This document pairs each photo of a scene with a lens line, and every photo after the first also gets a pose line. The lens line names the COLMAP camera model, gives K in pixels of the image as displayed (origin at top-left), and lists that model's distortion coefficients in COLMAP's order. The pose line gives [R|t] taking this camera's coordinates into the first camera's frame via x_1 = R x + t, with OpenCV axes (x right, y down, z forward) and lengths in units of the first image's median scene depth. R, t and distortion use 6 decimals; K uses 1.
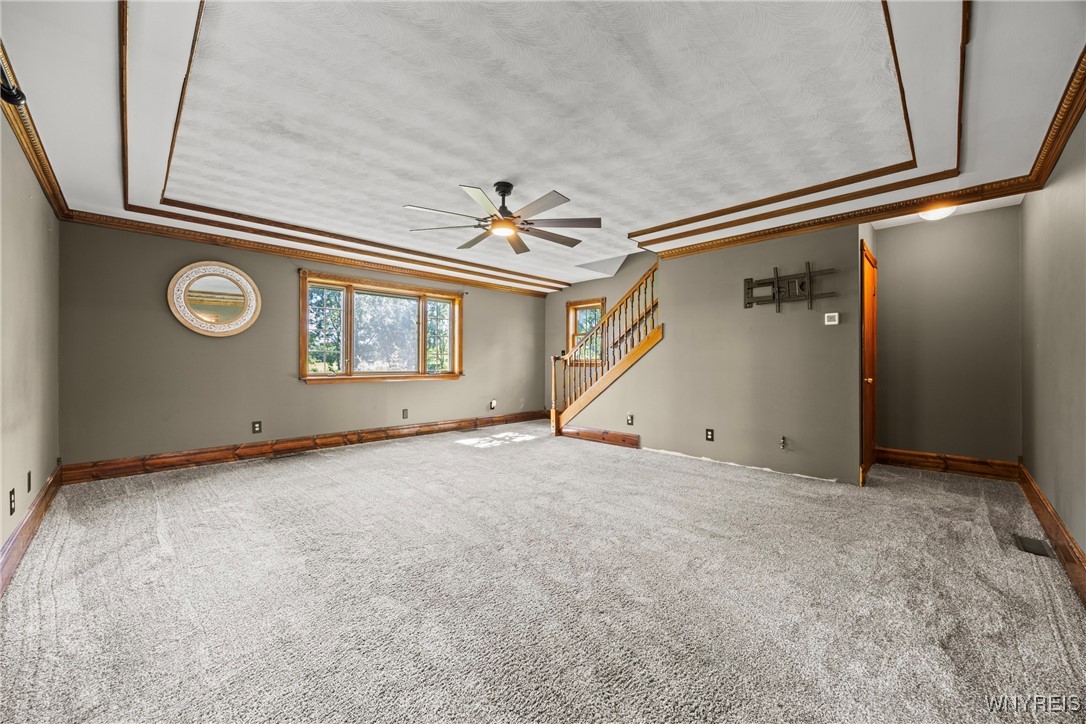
lens RADIAL K [[412.9, 0, 545.8], [0, 412.9, 358.5], [0, 0, 1]] dist [-0.001024, 0.000245]
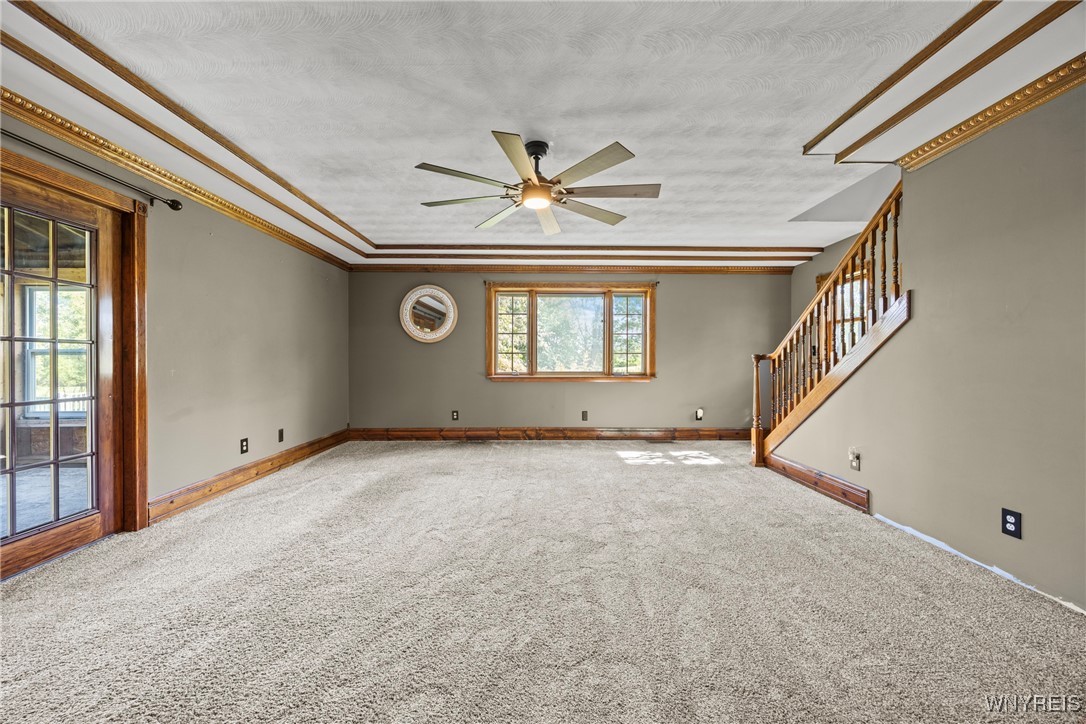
lens RADIAL K [[412.9, 0, 541.4], [0, 412.9, 358.2], [0, 0, 1]] dist [-0.001024, 0.000245]
pose [[0.709462, -0.005983, -0.704718, 0.315293], [0.006035, 0.999979, -0.002414, 0.001154], [0.704717, -0.002540, 0.709484, 0.280142]]
